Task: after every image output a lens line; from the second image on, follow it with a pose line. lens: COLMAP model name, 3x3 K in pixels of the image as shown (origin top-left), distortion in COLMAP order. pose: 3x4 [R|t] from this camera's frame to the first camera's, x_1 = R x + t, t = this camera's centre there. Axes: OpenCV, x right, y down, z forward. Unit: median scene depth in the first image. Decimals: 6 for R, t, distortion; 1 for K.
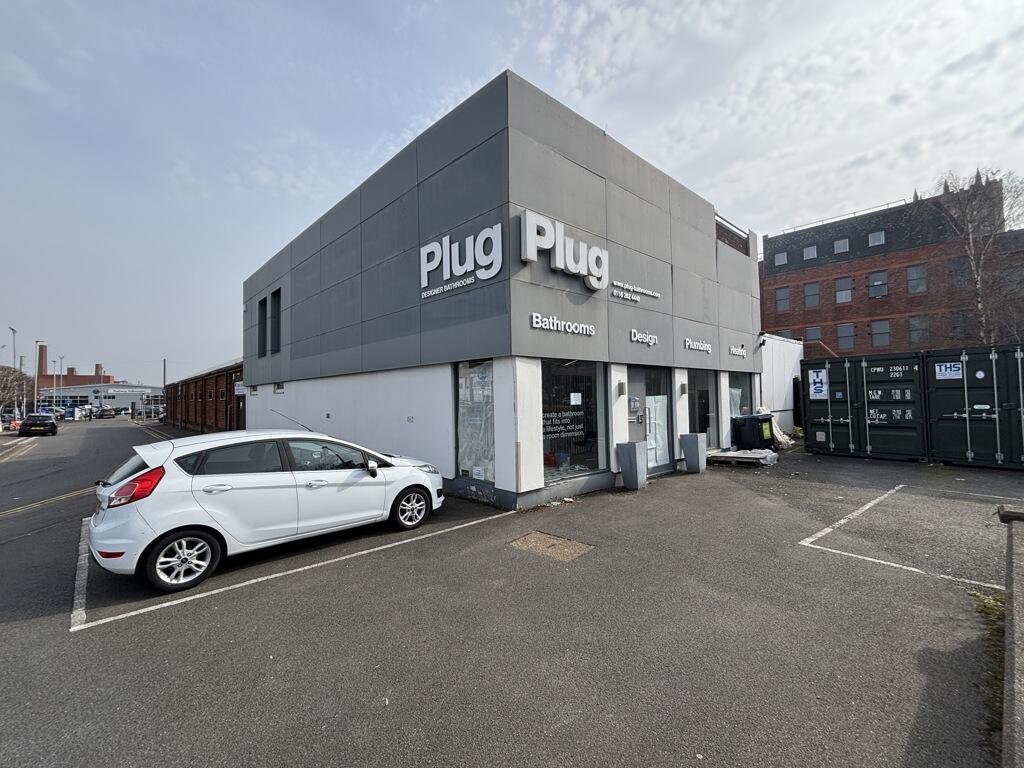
lens RADIAL K [[414.9, 0, 526.1], [0, 414.9, 406.5], [0, 0, 1]] dist [0.009536, -0.000140]
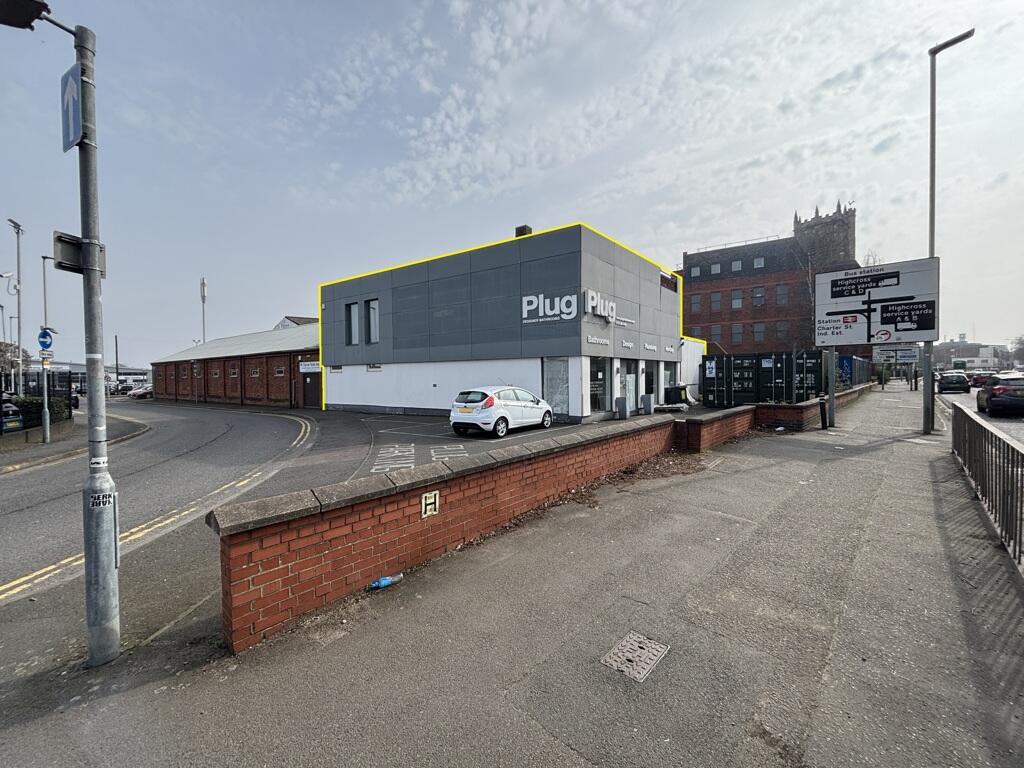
lens RADIAL K [[447.6, 0, 512.0], [0, 447.6, 384.0], [0, 0, 1]] dist [0.000784, -0.000029]
pose [[0.985176, 0.004997, 0.171471, -0.486301], [-0.003171, 0.999935, -0.010921, 0.036918], [-0.171515, 0.010215, 0.985129, -0.781182]]
